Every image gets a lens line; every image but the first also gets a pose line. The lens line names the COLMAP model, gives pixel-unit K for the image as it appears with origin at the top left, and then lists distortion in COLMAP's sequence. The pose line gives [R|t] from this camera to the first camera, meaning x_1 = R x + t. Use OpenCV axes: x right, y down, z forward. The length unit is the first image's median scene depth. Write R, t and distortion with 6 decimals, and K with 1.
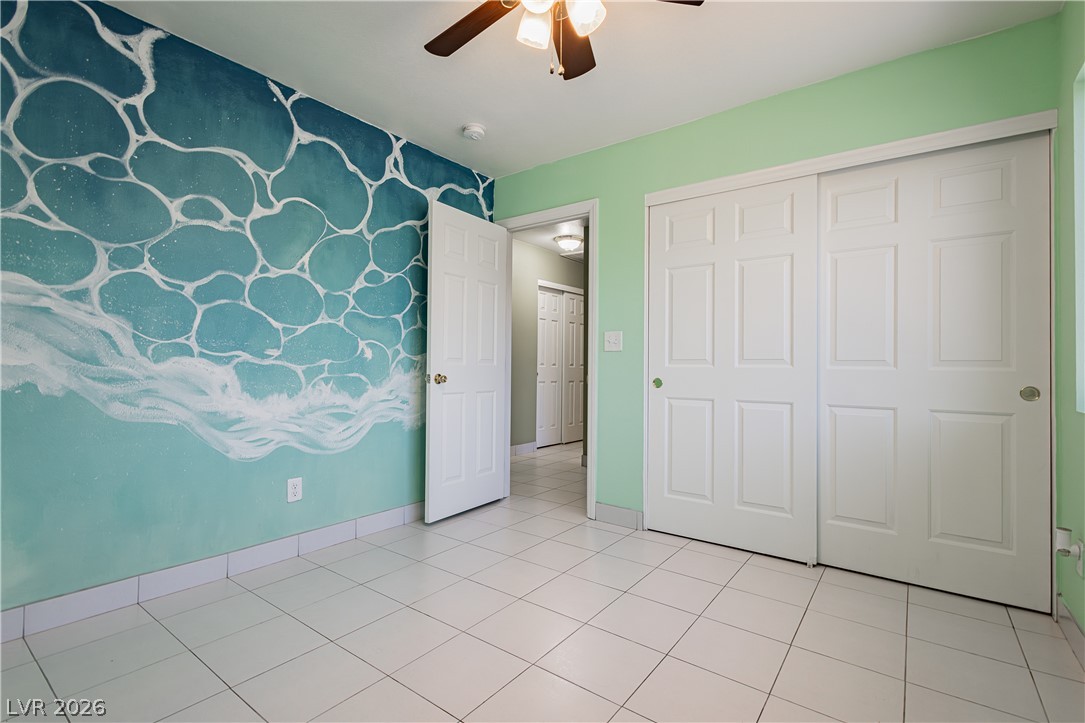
lens RADIAL K [[504.3, 0, 542.6], [0, 504.3, 364.1], [0, 0, 1]] dist [0.011424, -0.000571]
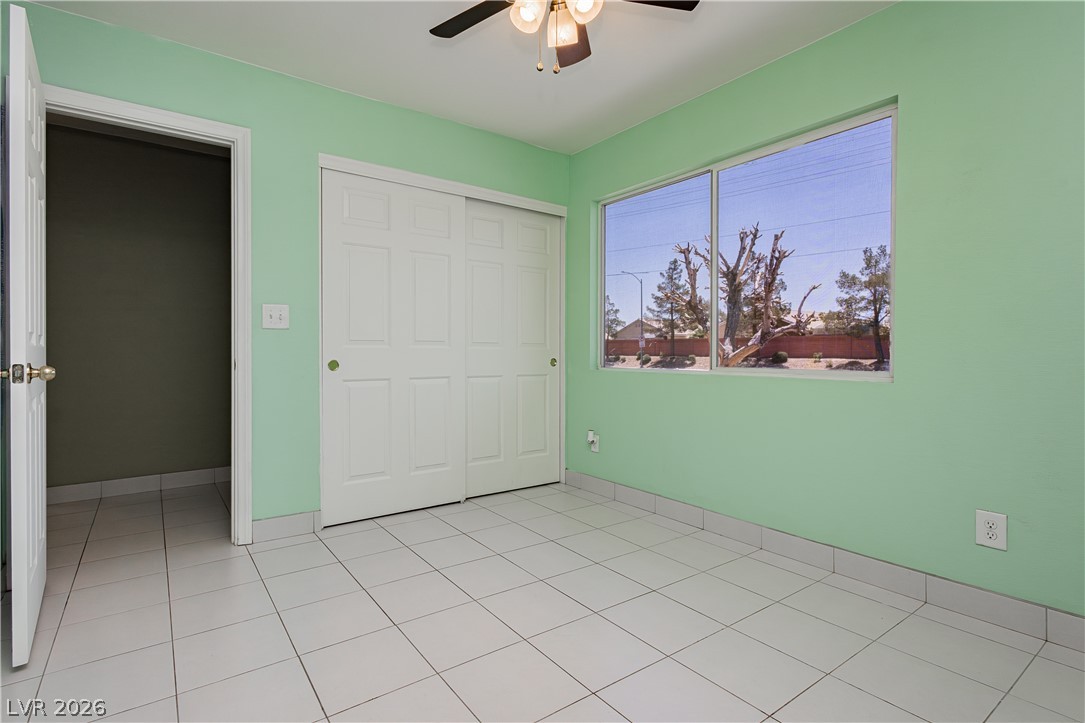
lens RADIAL K [[504.3, 0, 544.2], [0, 504.3, 353.8], [0, 0, 1]] dist [0.011424, -0.000571]
pose [[0.307825, -0.017660, 0.951279, -0.568929], [-0.008724, 0.999733, 0.021383, -0.006918], [-0.951403, -0.014882, 0.307589, 0.379860]]
